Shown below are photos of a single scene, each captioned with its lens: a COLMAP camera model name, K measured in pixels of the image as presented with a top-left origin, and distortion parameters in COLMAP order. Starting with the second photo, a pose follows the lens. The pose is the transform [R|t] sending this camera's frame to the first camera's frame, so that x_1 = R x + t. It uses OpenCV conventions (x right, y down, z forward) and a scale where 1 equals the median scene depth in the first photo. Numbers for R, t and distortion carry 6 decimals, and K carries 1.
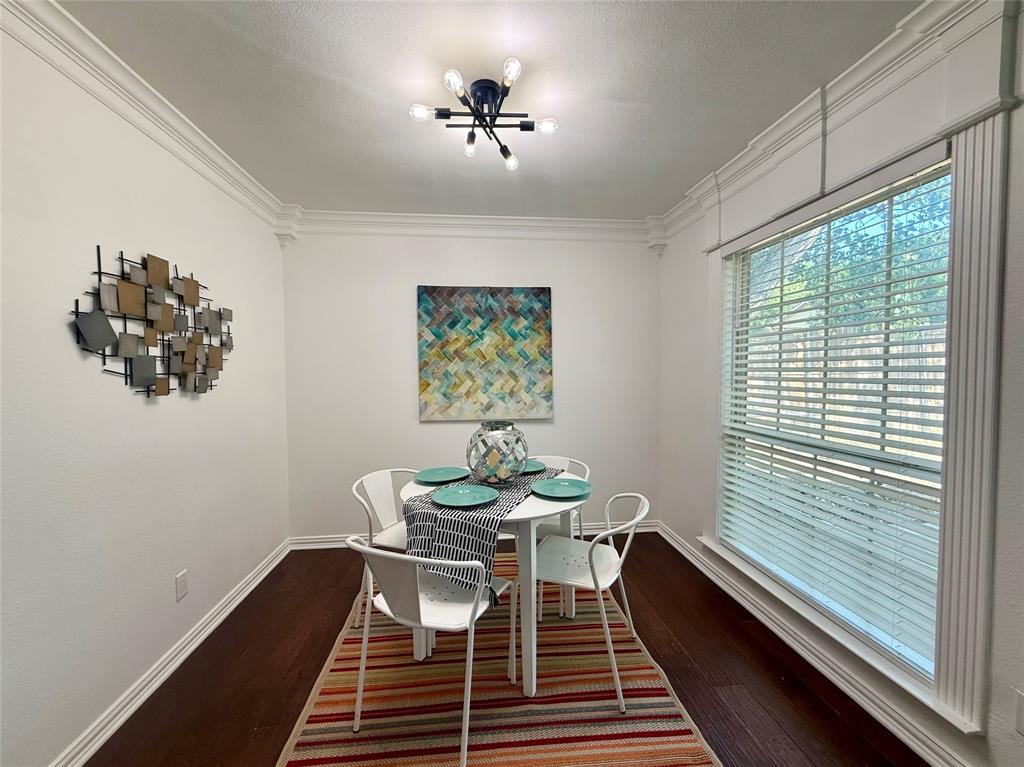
lens RADIAL K [[406.7, 0, 512.0], [0, 406.7, 383.5], [0, 0, 1]] dist [-0.000270, -0.000122]
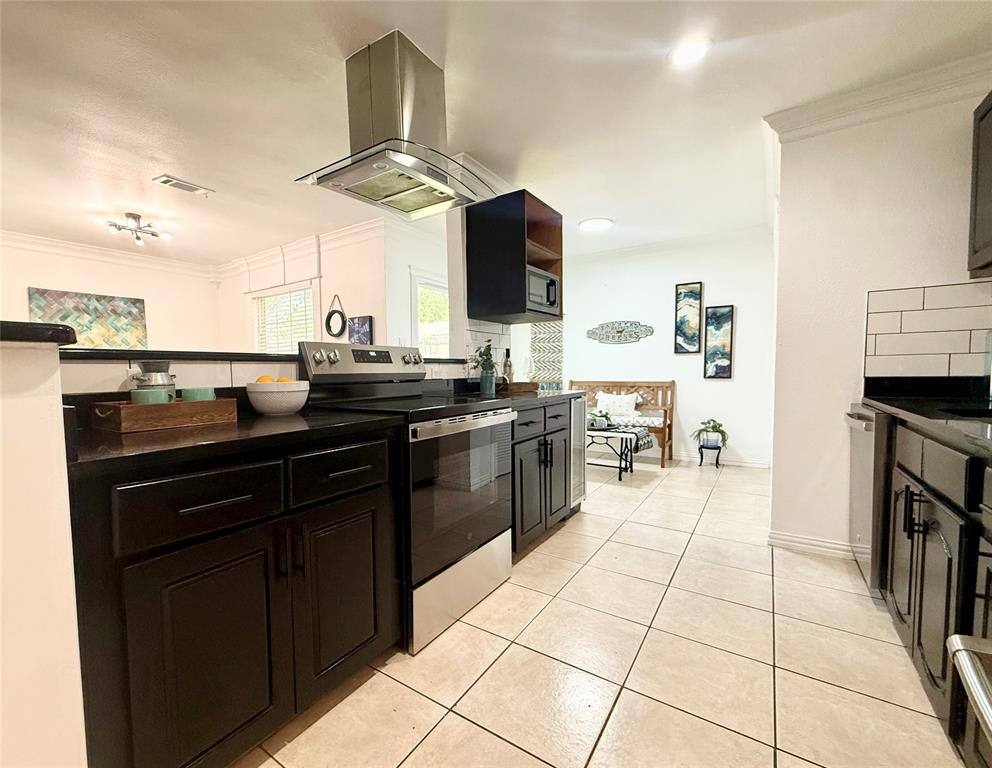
lens RADIAL K [[440.4, 0, 452.2], [0, 440.4, 396.1], [0, 0, 1]] dist [-0.001935, -0.000204]
pose [[0.657221, -0.050362, 0.752013, -0.416460], [0.041343, 0.998672, 0.030750, 0.130758], [-0.752563, 0.010881, 0.658430, -0.992554]]
